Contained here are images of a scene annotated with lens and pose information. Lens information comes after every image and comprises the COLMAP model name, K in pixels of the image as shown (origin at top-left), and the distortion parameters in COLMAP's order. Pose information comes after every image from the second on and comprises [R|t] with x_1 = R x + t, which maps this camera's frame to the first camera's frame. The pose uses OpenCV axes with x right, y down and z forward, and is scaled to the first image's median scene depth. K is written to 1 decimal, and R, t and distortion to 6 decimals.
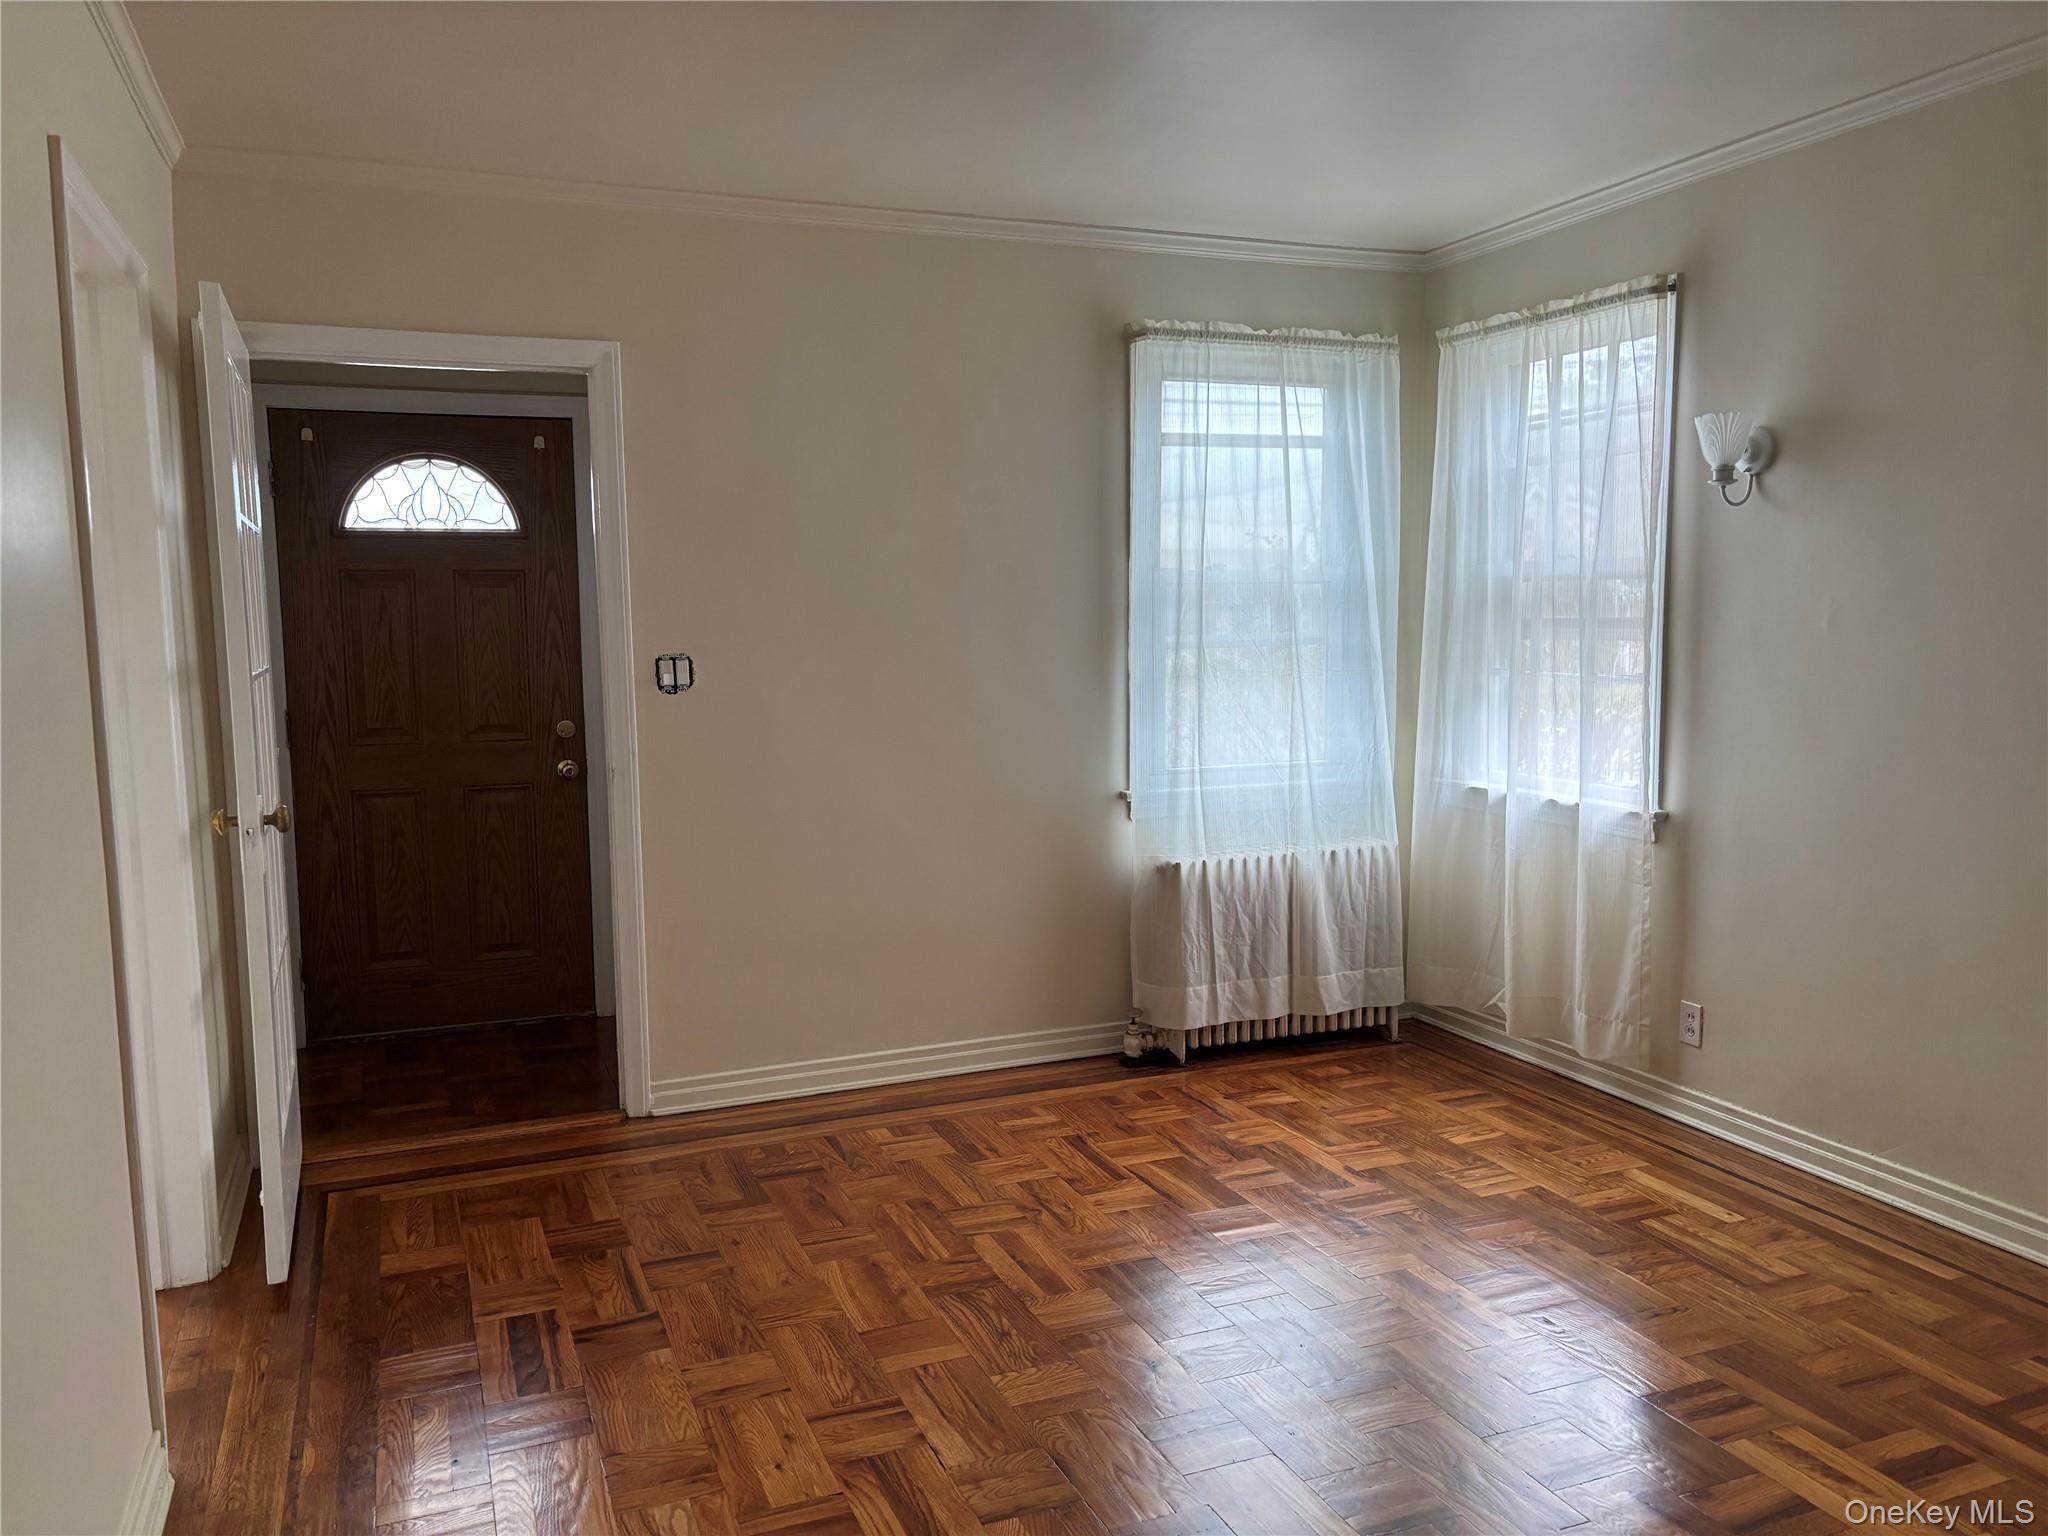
lens RADIAL K [[1549.5, 0, 1016.6], [0, 1549.5, 809.9], [0, 0, 1]] dist [0.066483, -0.079009]
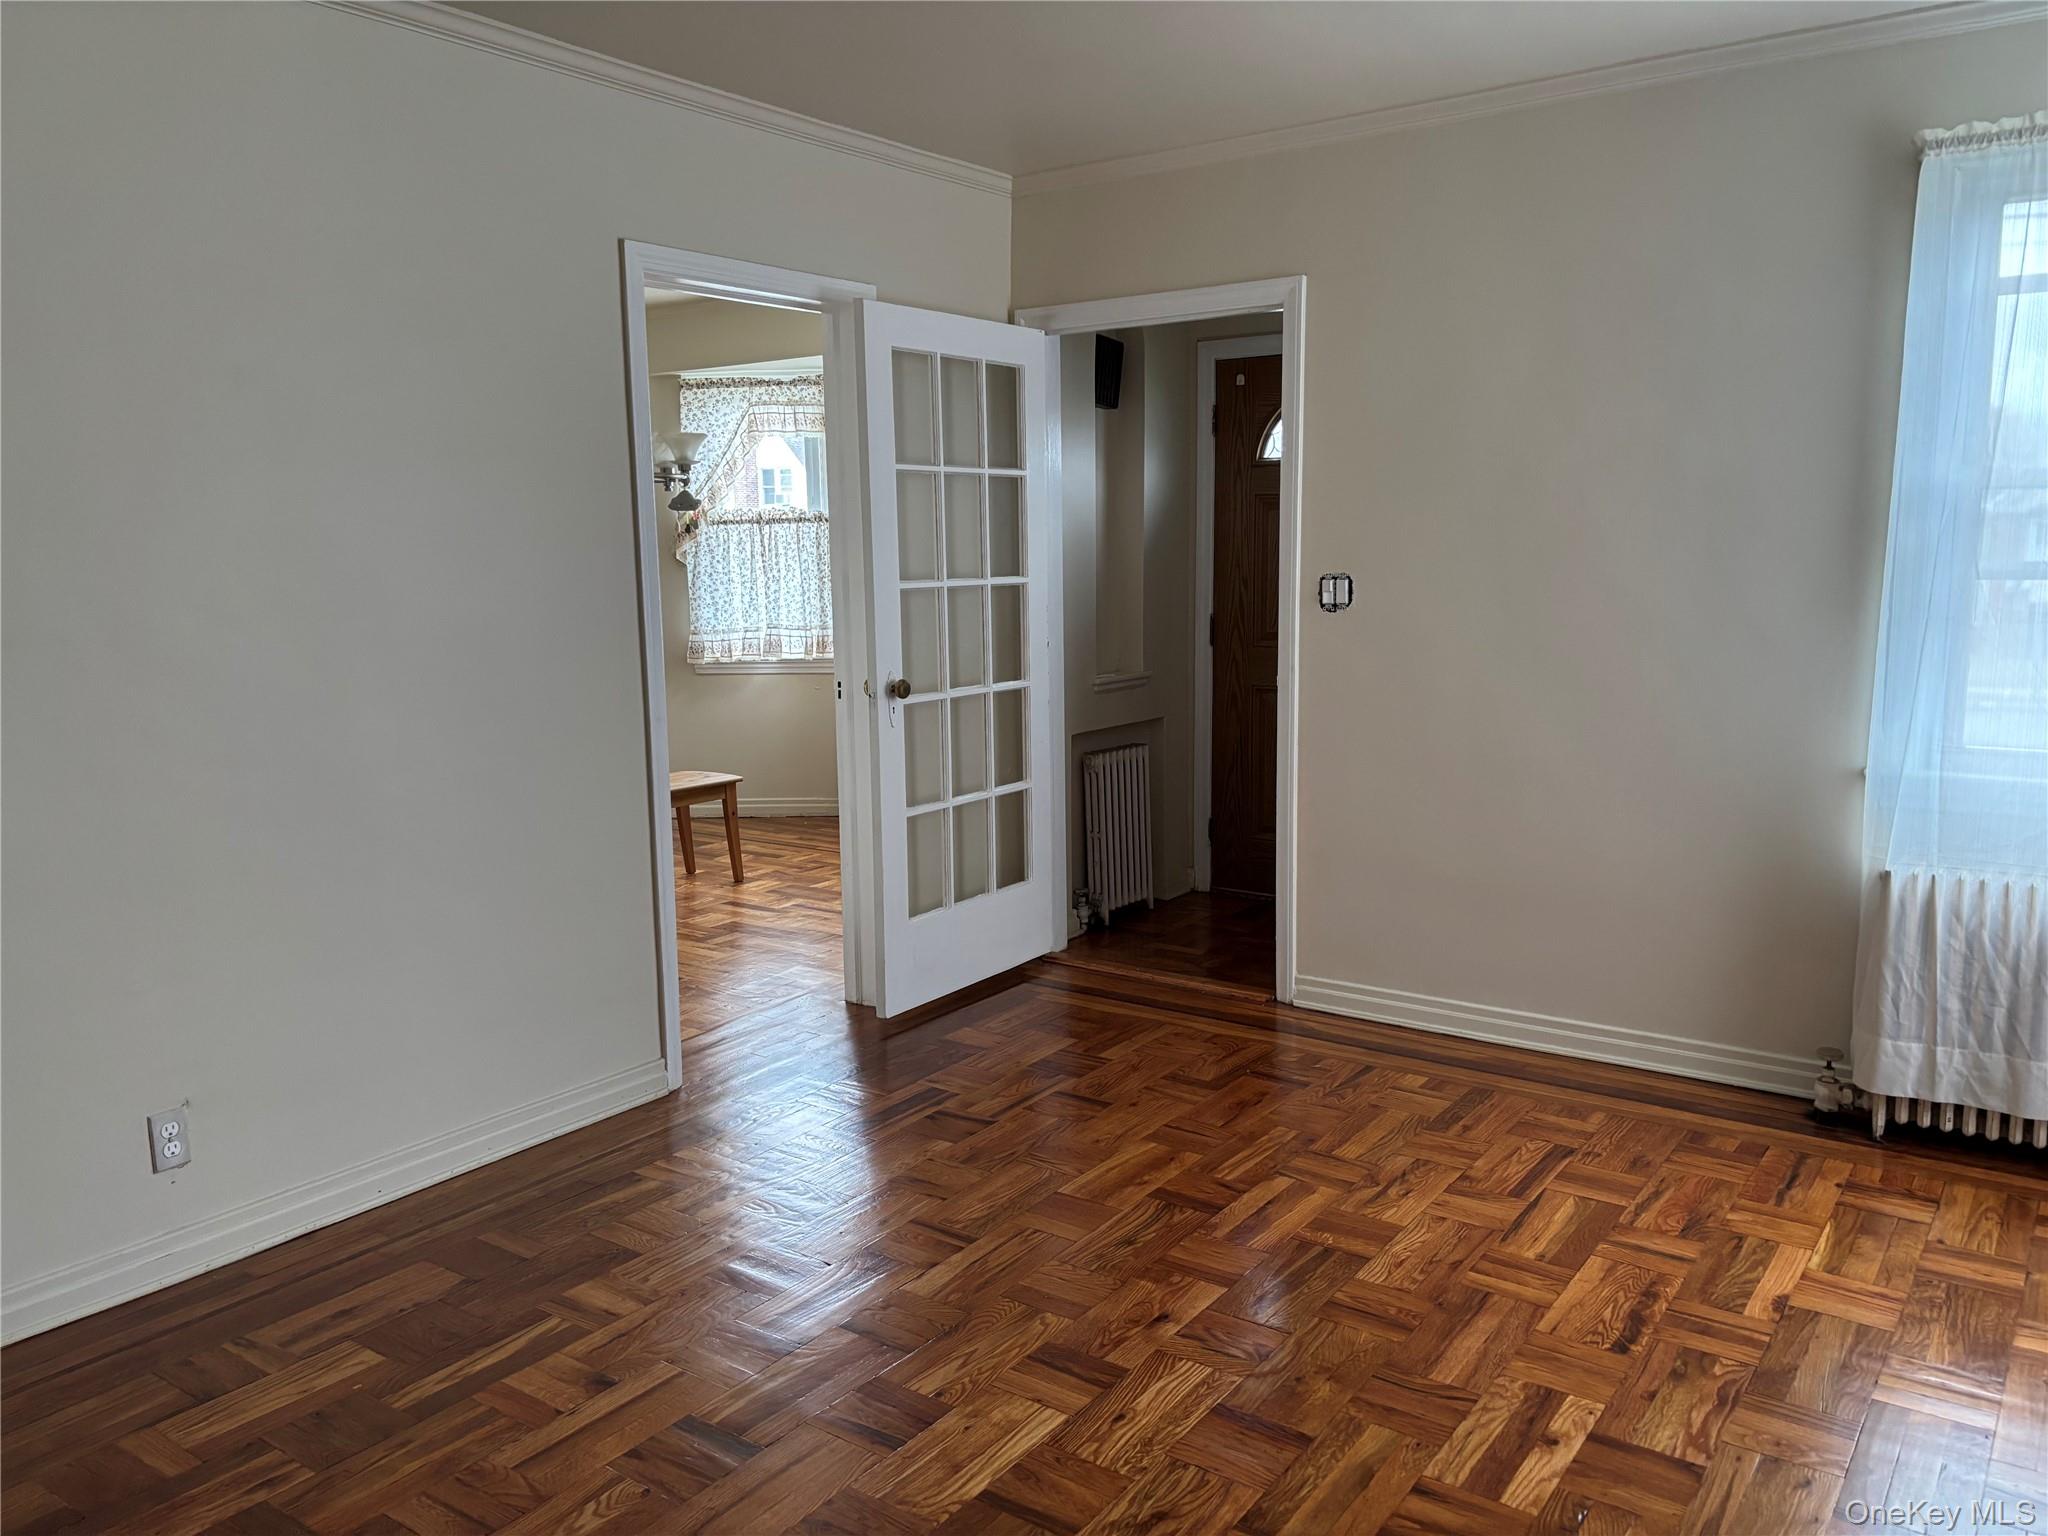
lens RADIAL K [[1549.5, 0, 1029.5], [0, 1549.5, 800.1], [0, 0, 1]] dist [0.066483, -0.079009]
pose [[0.531245, 0.146234, -0.834502, 0.550875], [-0.102641, 0.988845, 0.107939, -0.041248], [0.840978, 0.028312, 0.540329, 0.267969]]
